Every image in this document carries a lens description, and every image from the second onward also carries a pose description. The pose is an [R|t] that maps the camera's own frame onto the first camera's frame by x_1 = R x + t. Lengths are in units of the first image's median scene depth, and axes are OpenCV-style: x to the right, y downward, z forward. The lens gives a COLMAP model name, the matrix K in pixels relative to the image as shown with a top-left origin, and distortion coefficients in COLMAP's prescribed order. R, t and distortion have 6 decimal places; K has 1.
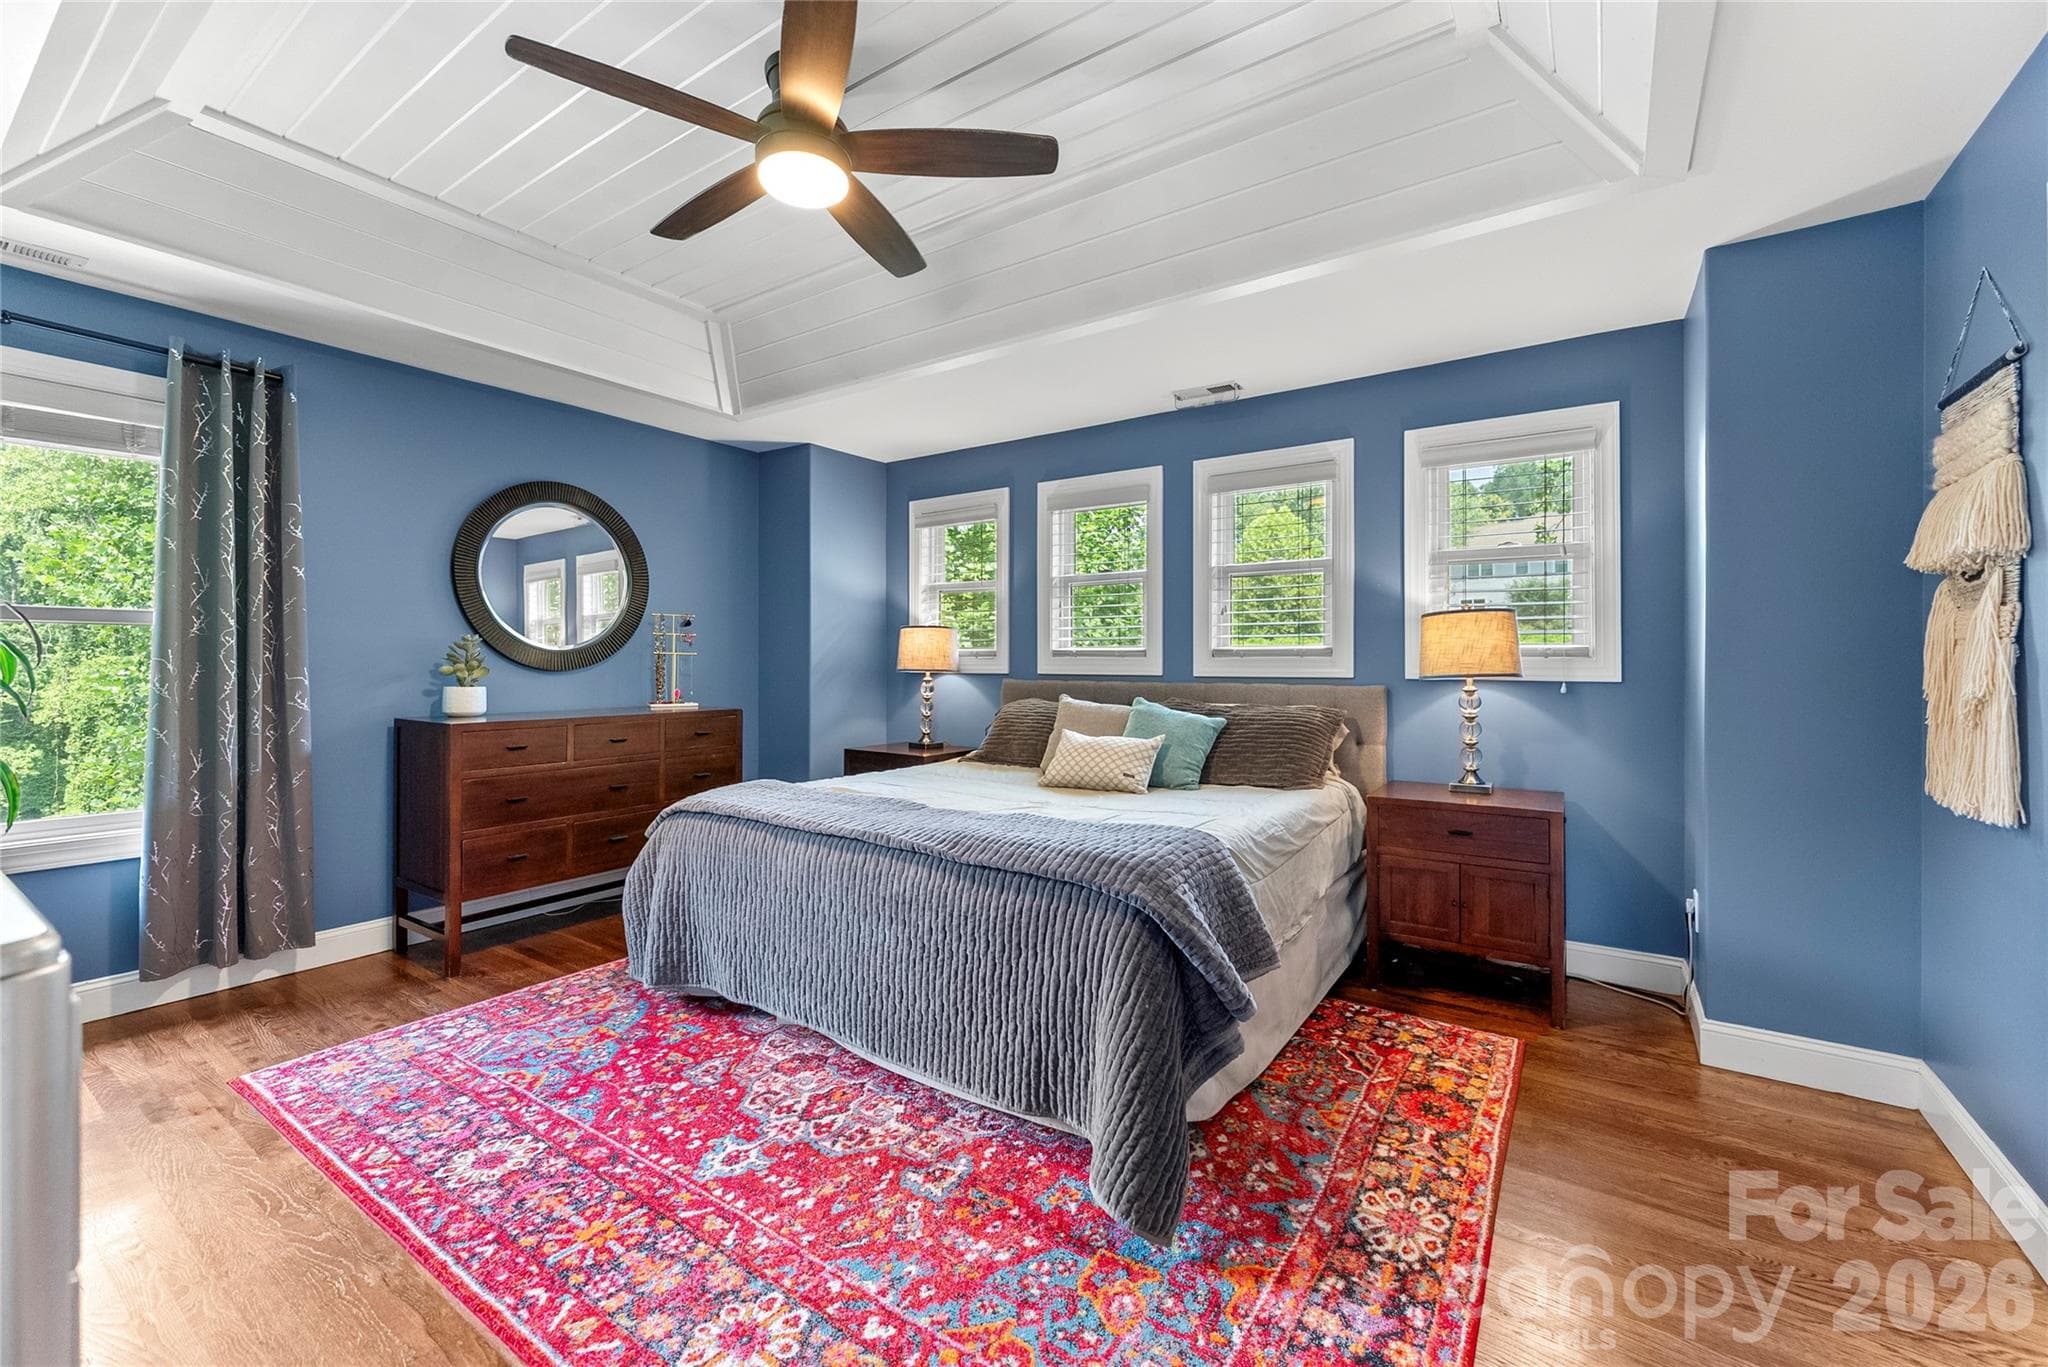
lens RADIAL K [[836.1, 0, 1024.3], [0, 836.1, 672.3], [0, 0, 1]] dist [-0.000497, -0.000311]
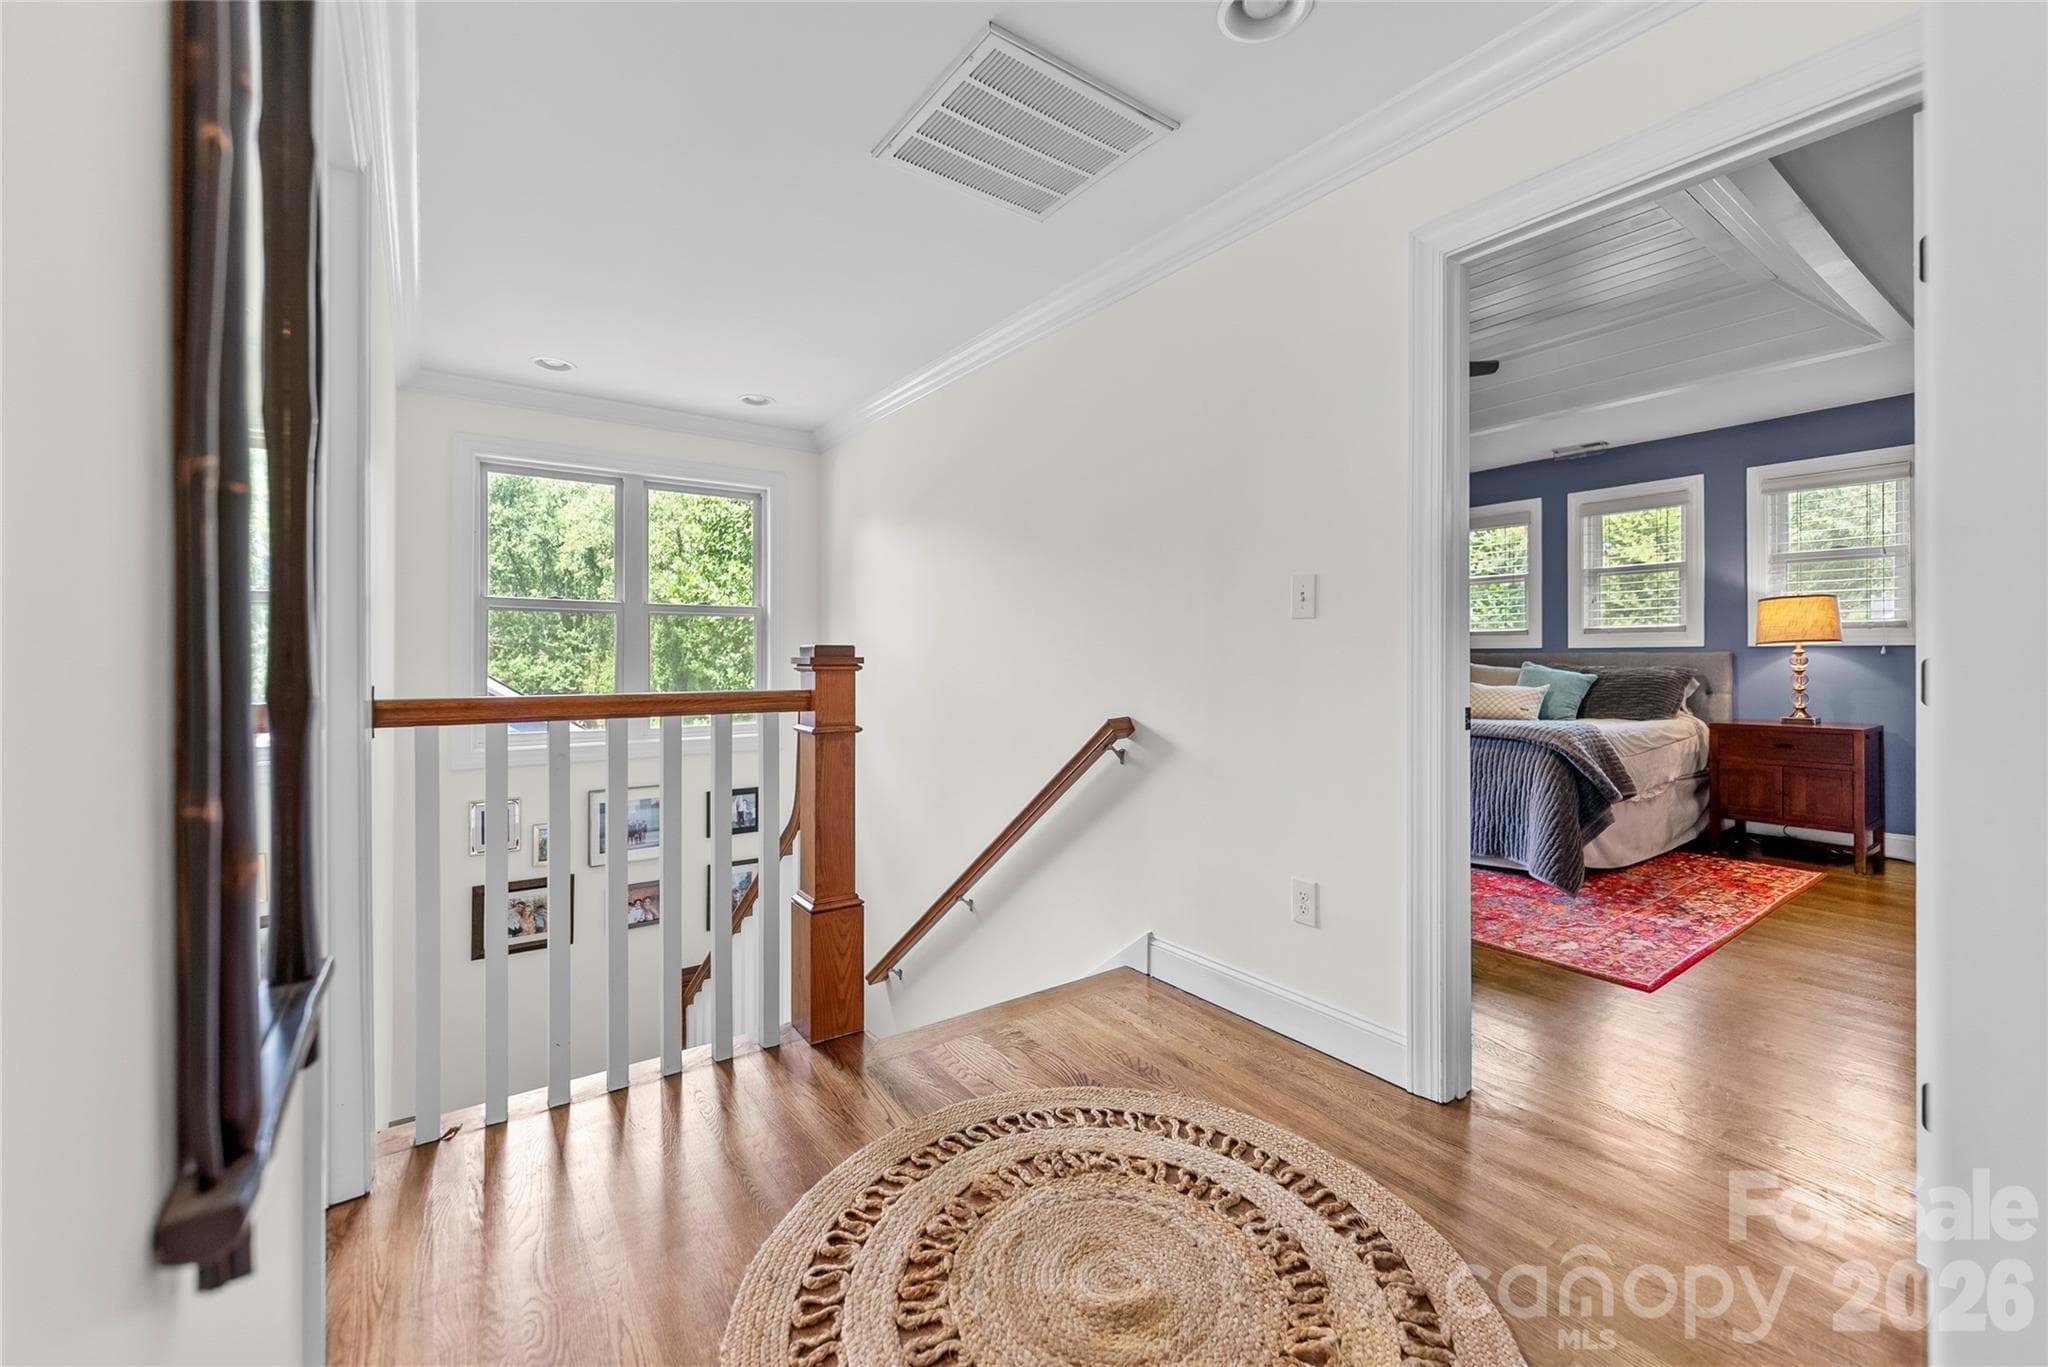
lens RADIAL K [[836.1, 0, 1022.9], [0, 836.1, 666.9], [0, 0, 1]] dist [-0.000497, -0.000311]
pose [[0.939092, -0.001171, -0.343664, -0.205458], [0.000643, 0.999998, -0.001650, 0.044940], [0.343665, 0.001329, 0.939091, -0.739927]]
